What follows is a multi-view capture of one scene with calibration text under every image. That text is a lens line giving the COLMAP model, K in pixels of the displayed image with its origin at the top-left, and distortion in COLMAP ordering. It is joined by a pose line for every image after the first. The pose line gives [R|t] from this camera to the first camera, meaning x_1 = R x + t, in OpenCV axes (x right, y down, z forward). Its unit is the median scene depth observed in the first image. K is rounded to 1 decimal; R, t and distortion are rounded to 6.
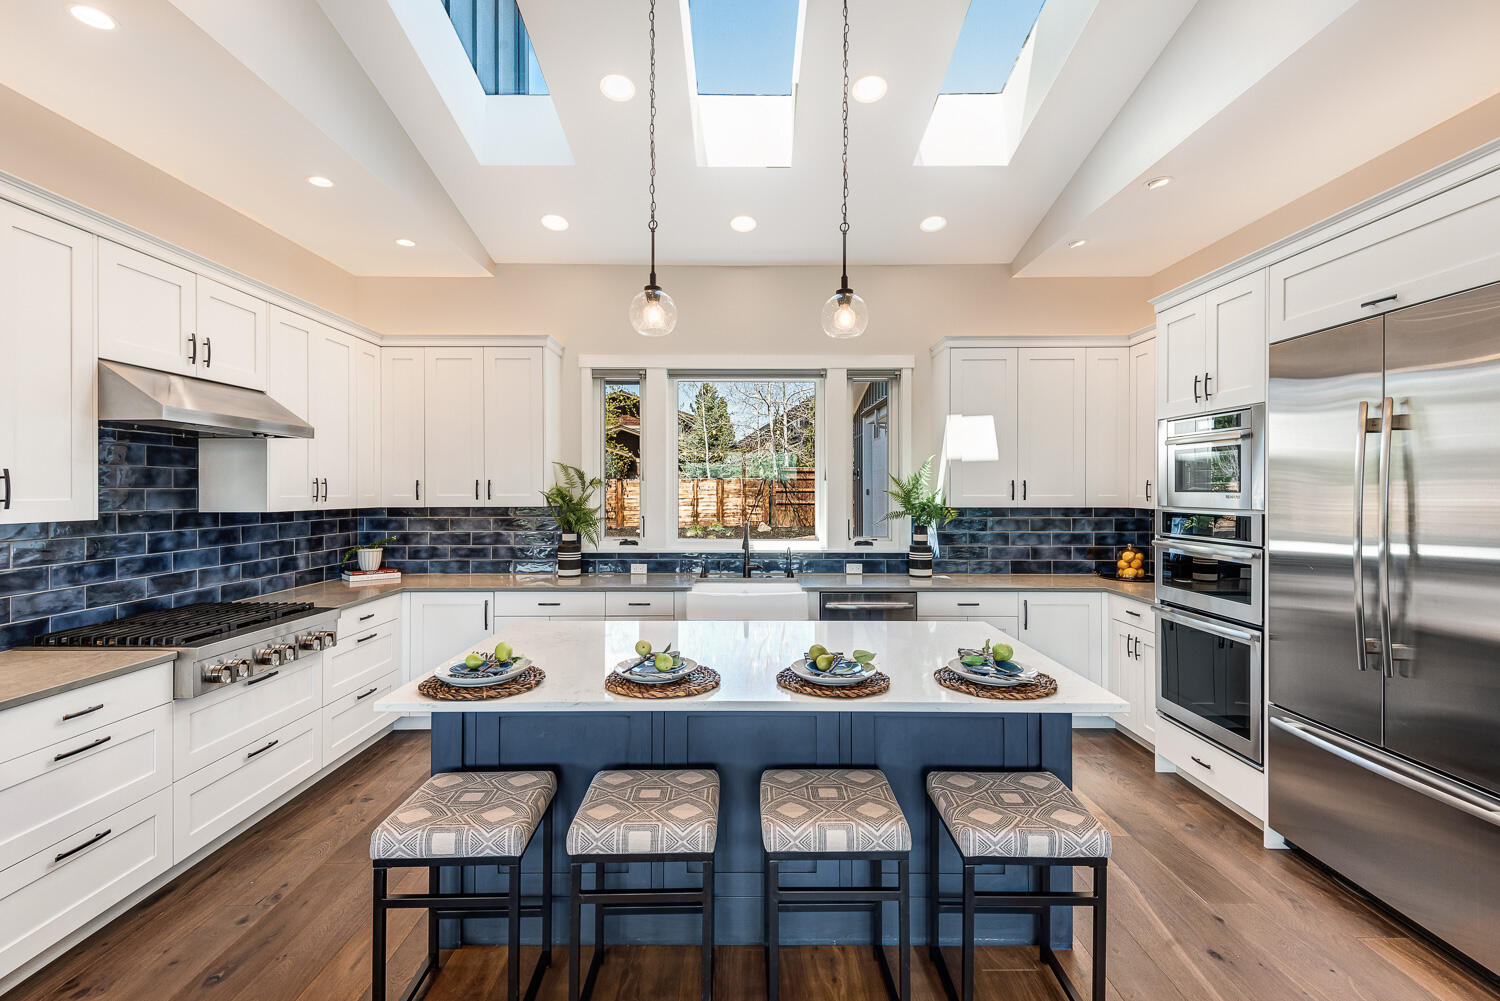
lens RADIAL K [[701.9, 0, 744.0], [0, 701.9, 489.3], [0, 0, 1]] dist [0.025173, -0.005766]
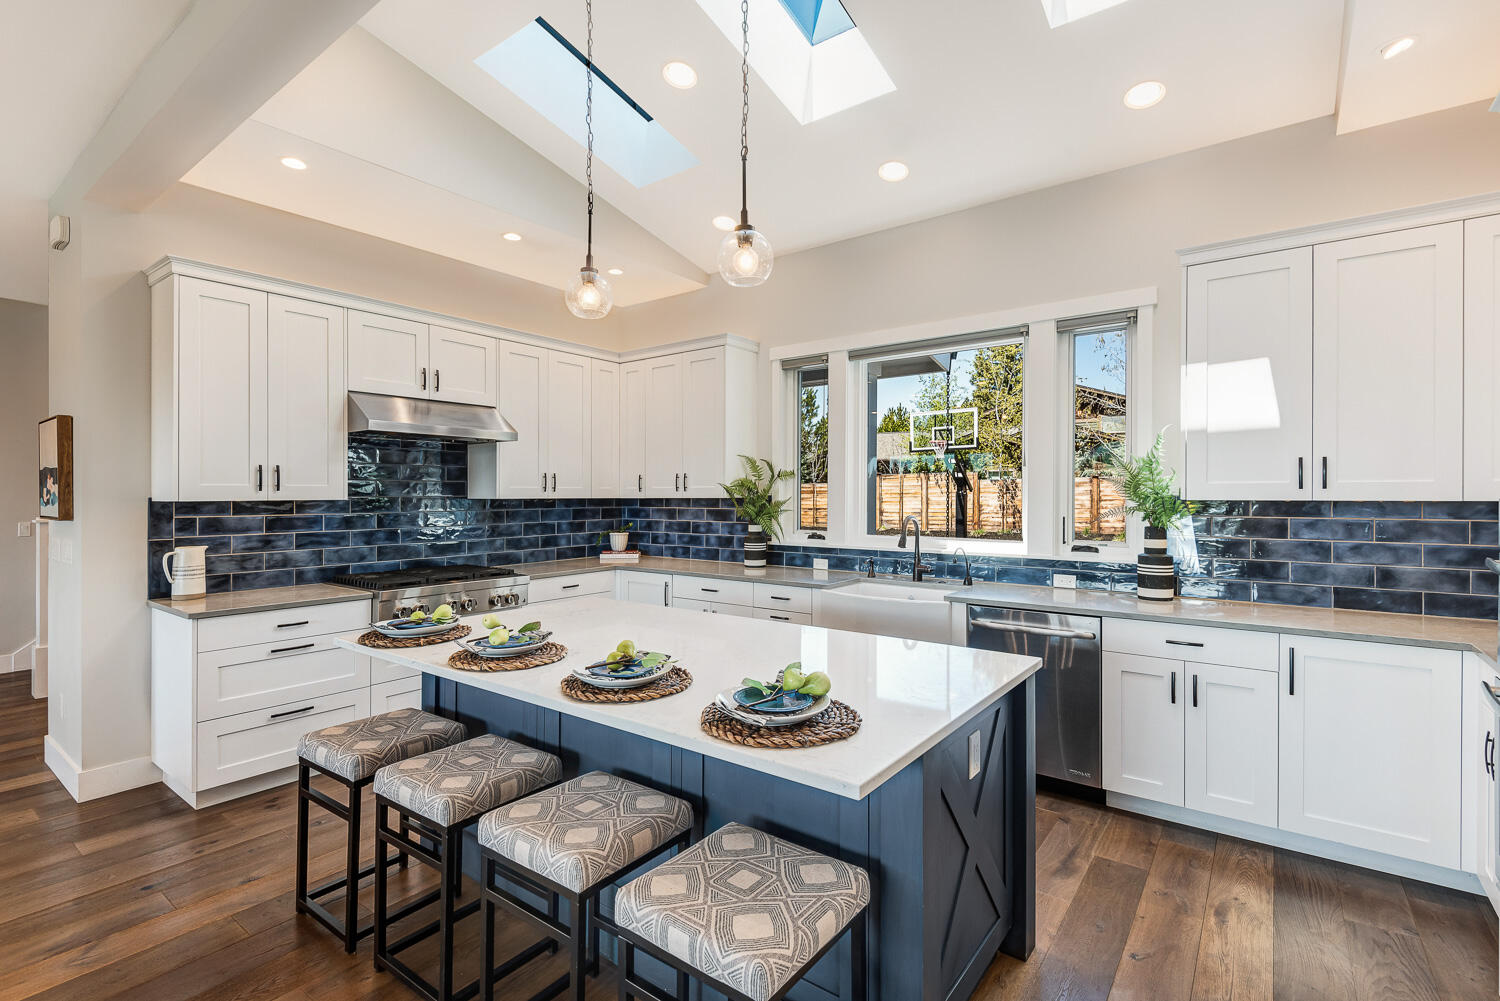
lens RADIAL K [[701.9, 0, 749.4], [0, 701.9, 494.8], [0, 0, 1]] dist [0.025173, -0.005766]
pose [[0.793125, -0.000962, -0.609058, 0.366122], [0.002292, 0.999996, 0.001405, 0.018125], [0.609054, -0.002511, 0.793124, 0.190137]]
